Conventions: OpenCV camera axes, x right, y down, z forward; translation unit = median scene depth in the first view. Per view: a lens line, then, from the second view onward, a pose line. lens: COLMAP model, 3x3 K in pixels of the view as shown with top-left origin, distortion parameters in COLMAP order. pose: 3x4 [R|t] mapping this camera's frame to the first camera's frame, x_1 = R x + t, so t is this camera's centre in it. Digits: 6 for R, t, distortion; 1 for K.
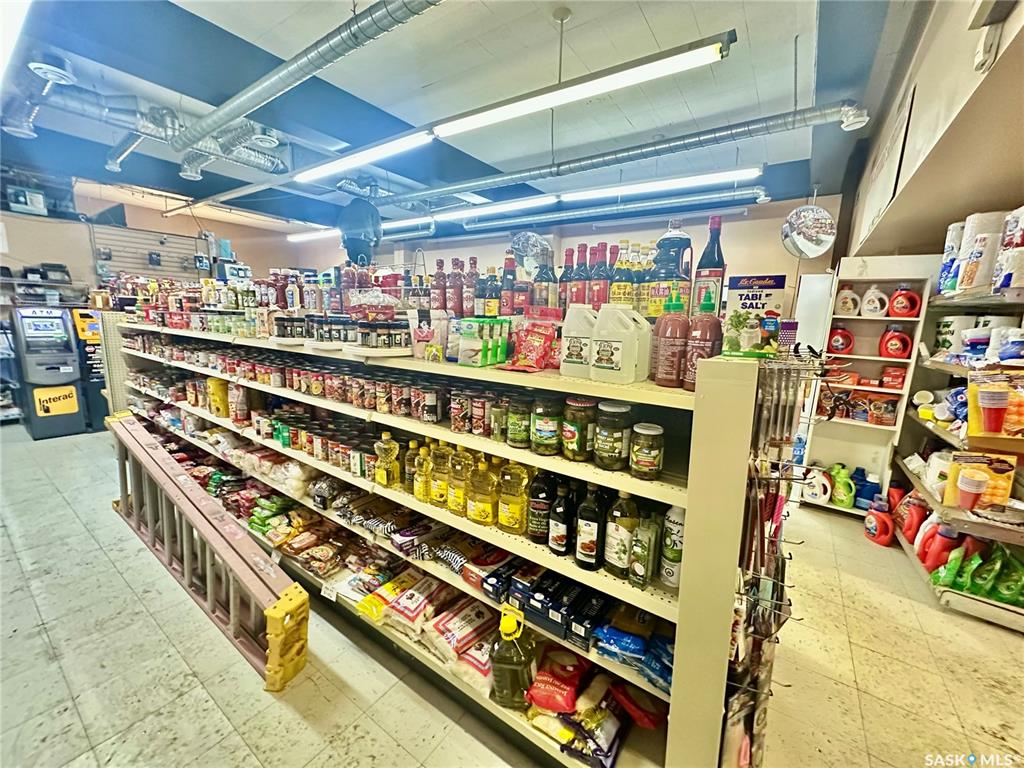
lens RADIAL K [[406.2, 0, 512.0], [0, 406.2, 384.0], [0, 0, 1]] dist [-0.001011, 0.000206]
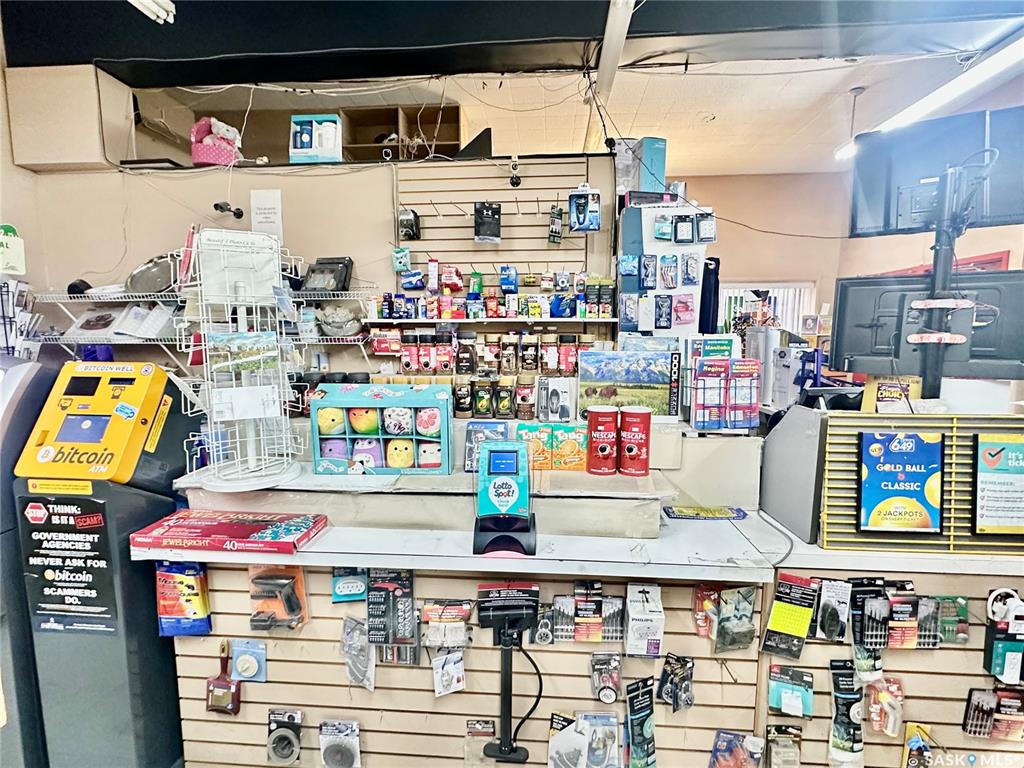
lens RADIAL K [[485.1, 0, 511.7], [0, 485.1, 387.9], [0, 0, 1]] dist [-0.003042, -0.000625]
pose [[0.505424, 0.064539, -0.860454, -0.615721], [-0.123770, 0.992309, 0.001728, -0.204288], [0.853948, 0.105626, 0.509525, 1.087900]]
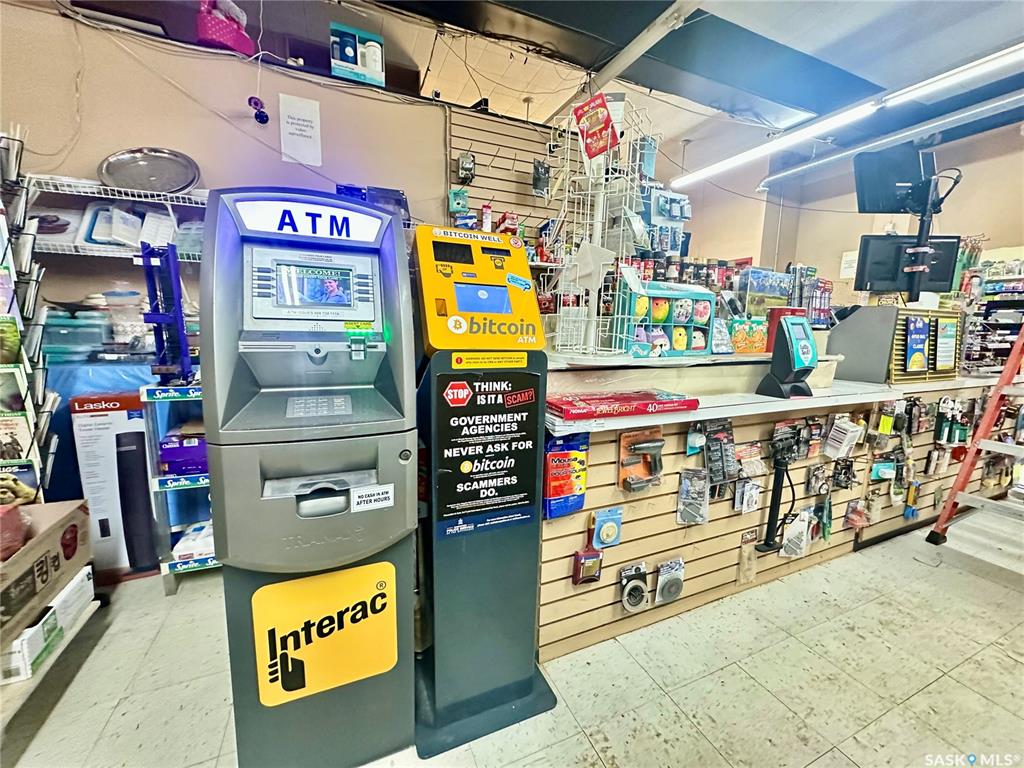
lens RADIAL K [[406.2, 0, 512.0], [0, 406.2, 384.0], [0, 0, 1]] dist [-0.001011, 0.000206]
pose [[0.852164, 0.061048, -0.519701, -0.895325], [-0.078345, 0.996861, -0.011365, -0.090870], [0.517376, 0.050401, 0.854273, 0.821849]]
